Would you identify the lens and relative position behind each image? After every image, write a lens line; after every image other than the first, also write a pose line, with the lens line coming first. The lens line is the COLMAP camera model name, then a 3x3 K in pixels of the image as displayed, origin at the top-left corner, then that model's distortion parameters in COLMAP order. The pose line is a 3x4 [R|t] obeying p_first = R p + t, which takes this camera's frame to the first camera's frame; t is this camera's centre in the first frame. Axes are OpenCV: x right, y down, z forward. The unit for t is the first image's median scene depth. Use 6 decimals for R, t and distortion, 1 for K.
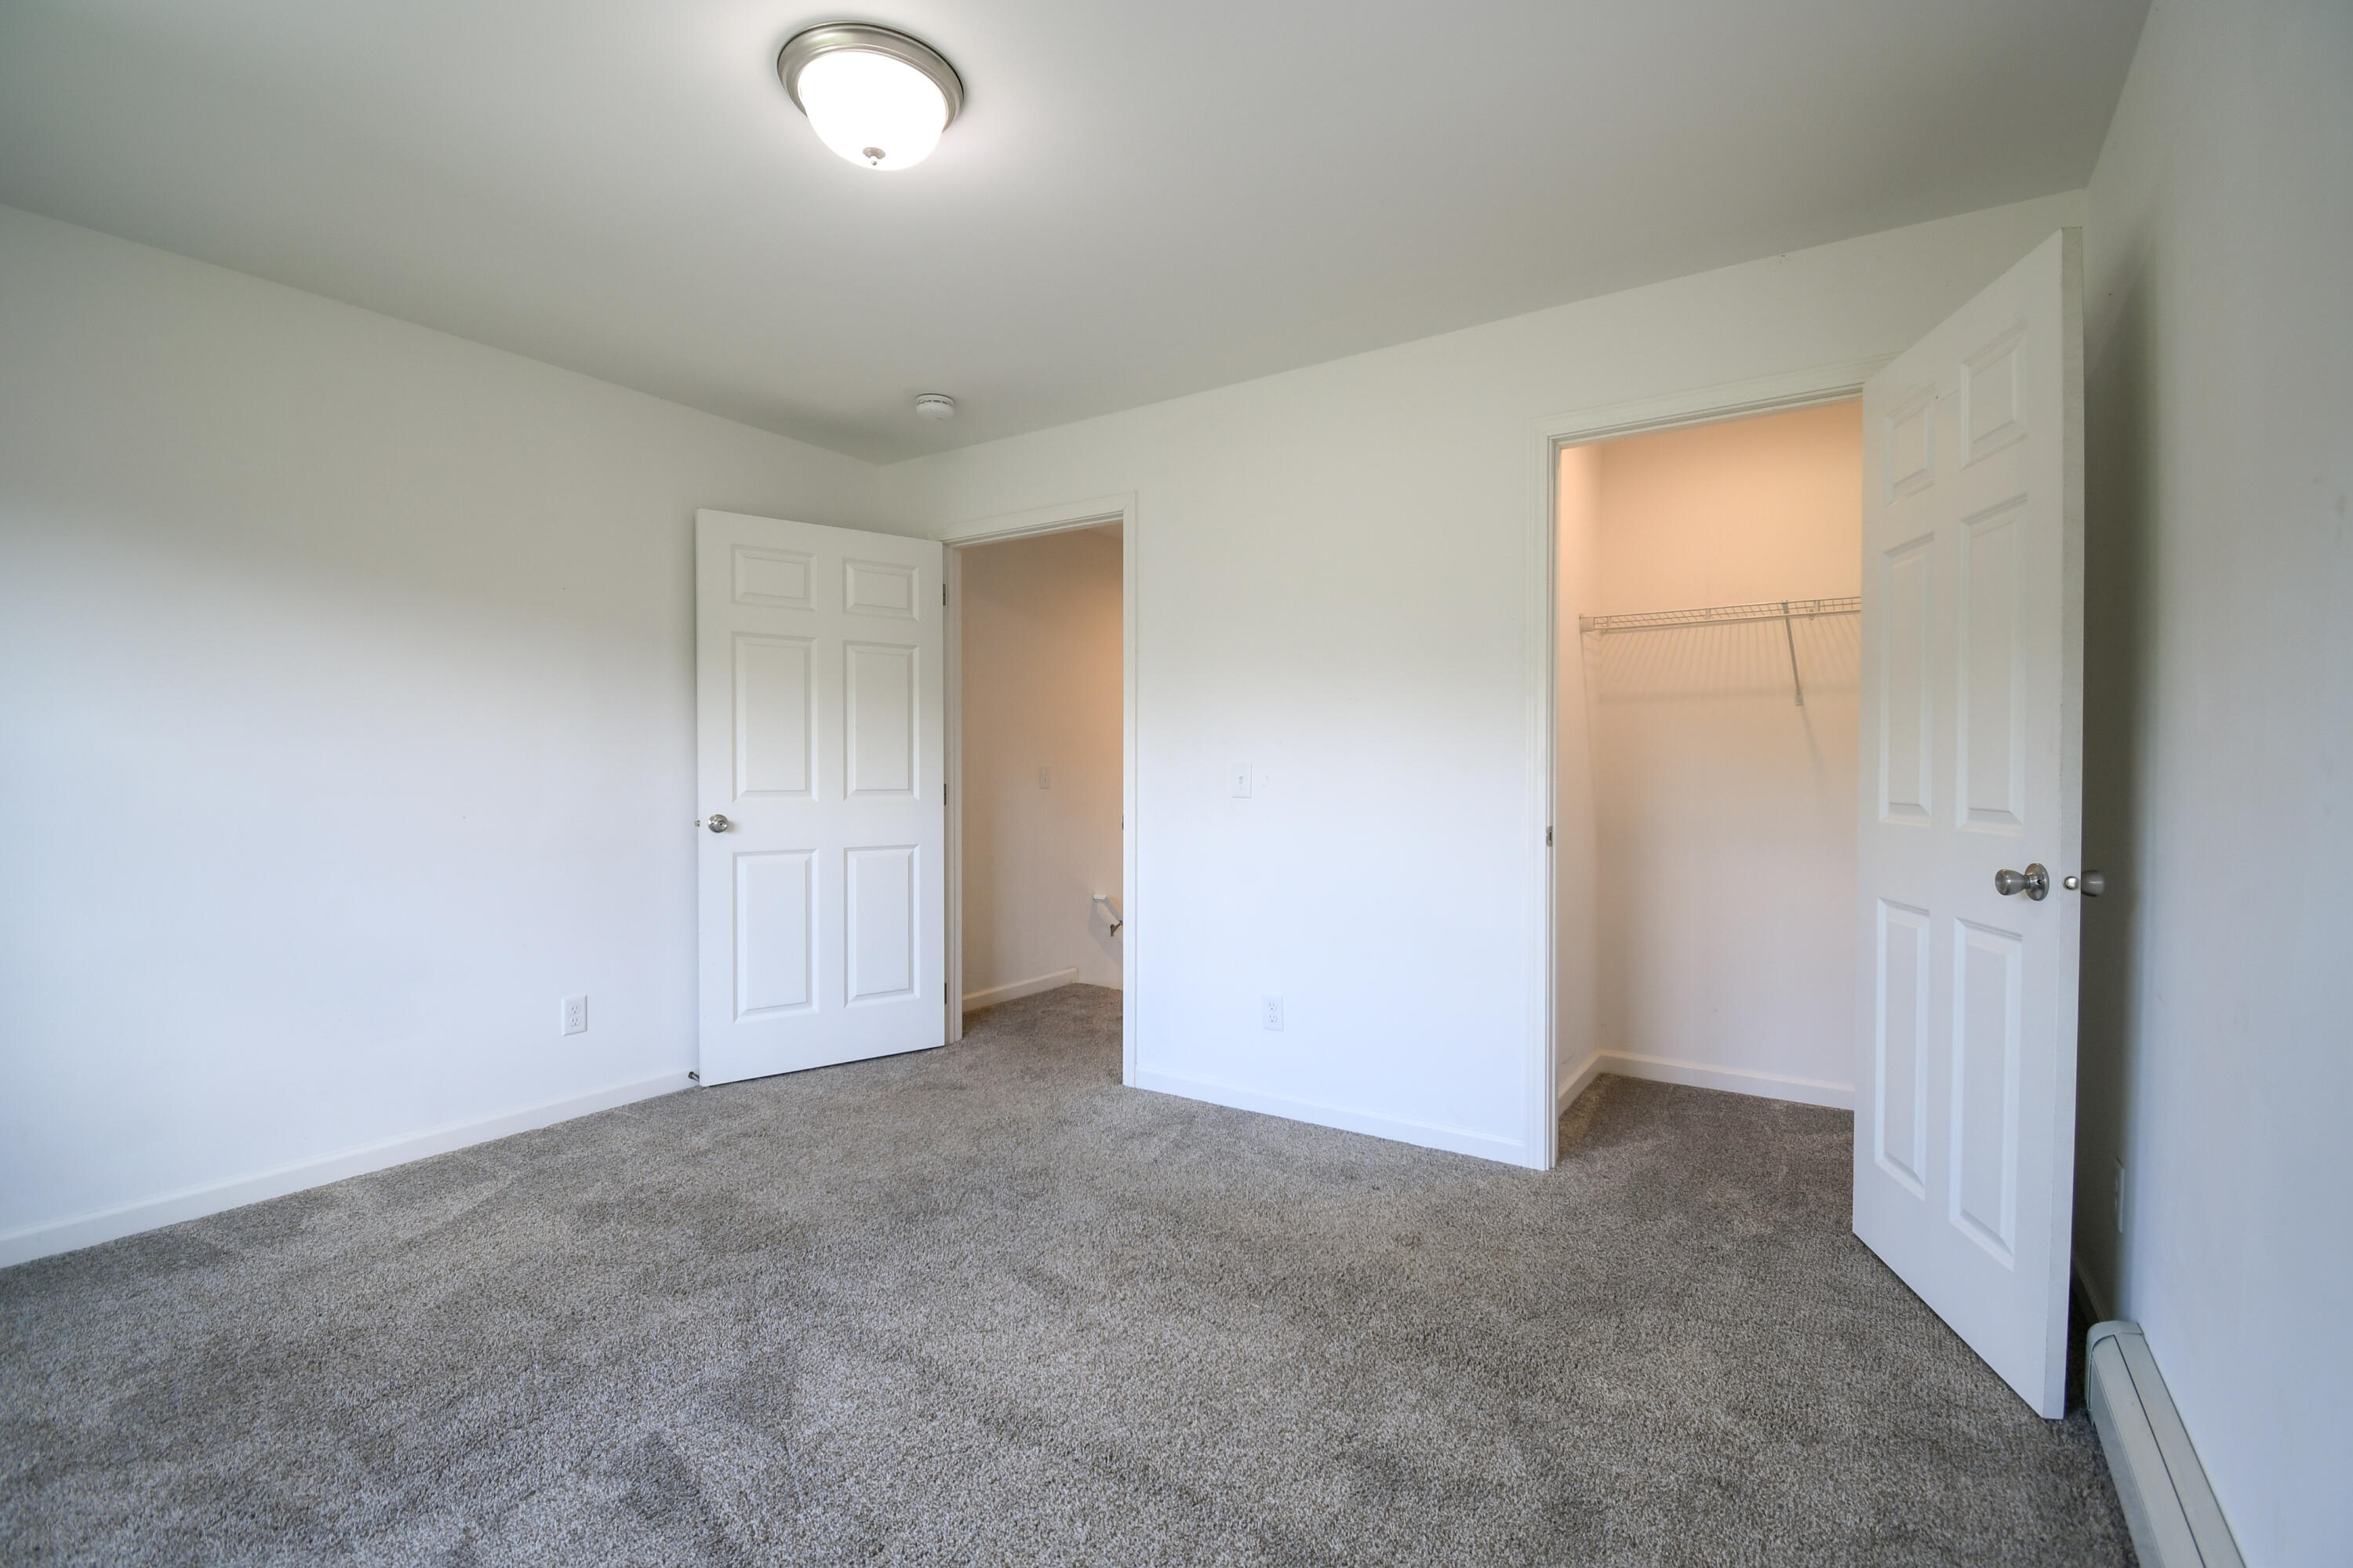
lens RADIAL K [[1046.7, 0, 1176.5], [0, 1046.7, 784.0], [0, 0, 1]] dist [0.000338, -0.016028]
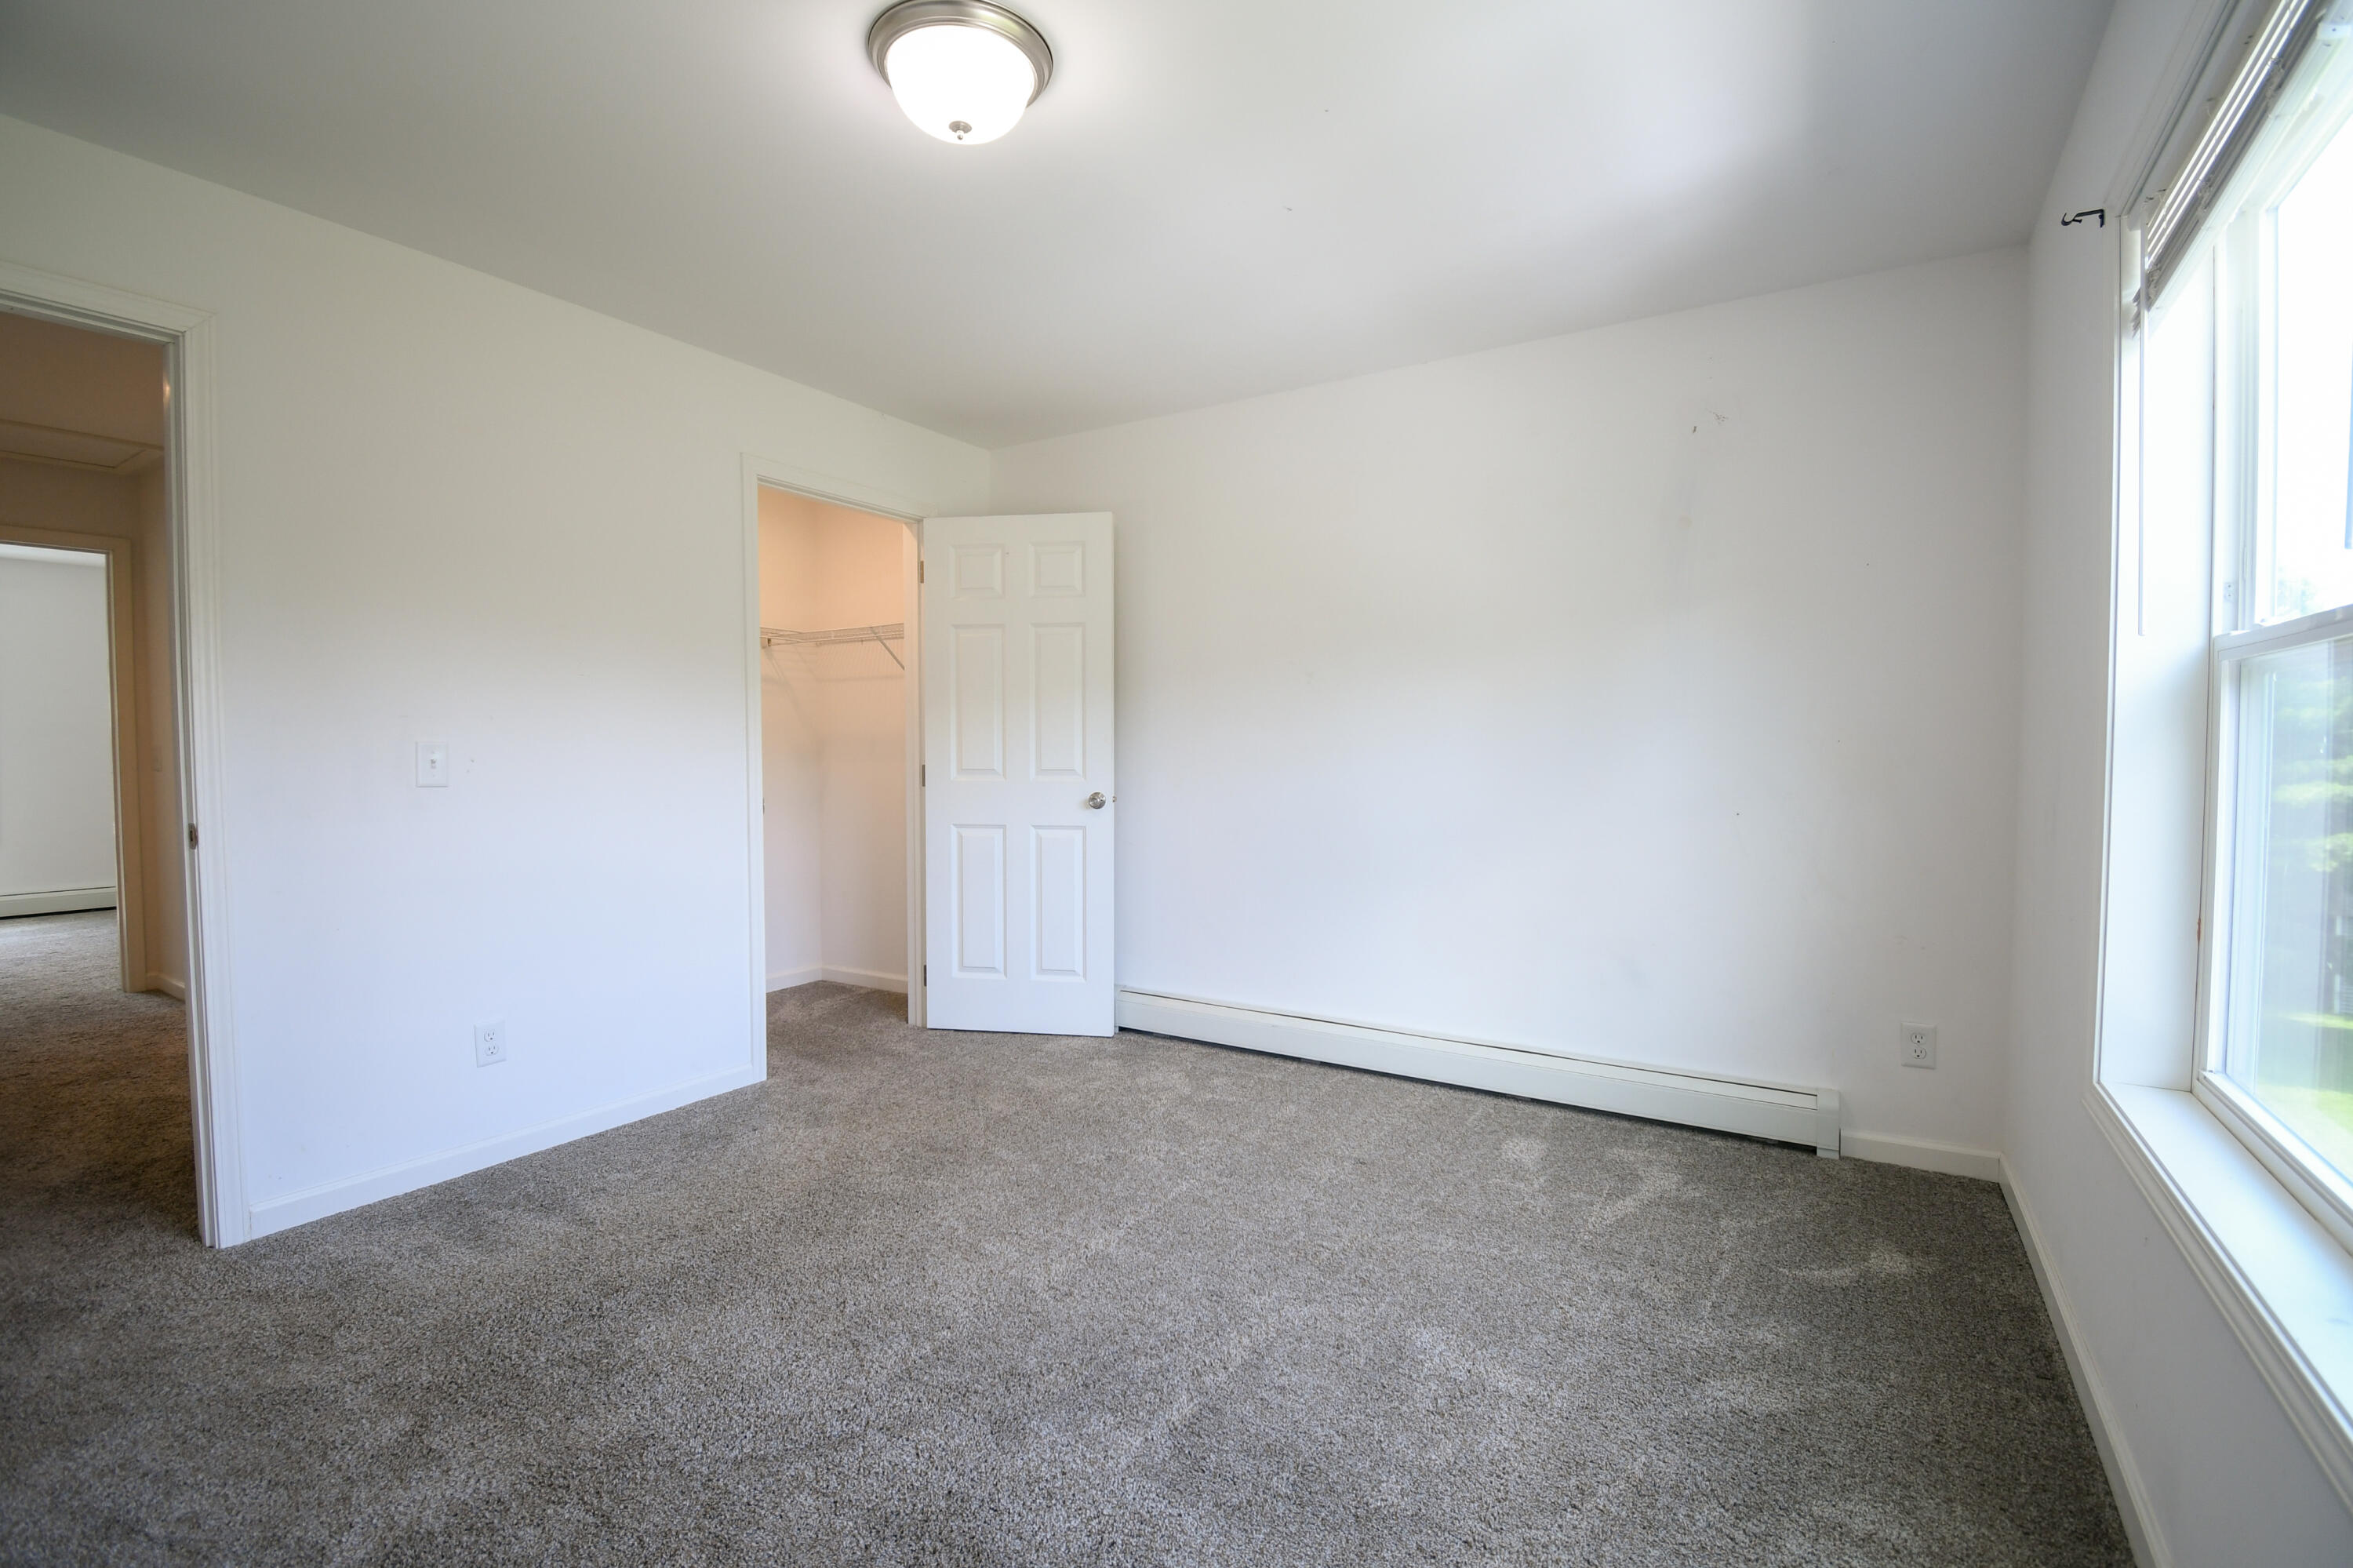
lens RADIAL K [[1046.7, 0, 1176.5], [0, 1046.7, 784.0], [0, 0, 1]] dist [0.000338, -0.016028]
pose [[-0.038462, -0.036912, 0.998578, -1.083425], [0.006197, 0.999289, 0.037177, -0.018253], [-0.999241, 0.007618, -0.038206, 0.709213]]
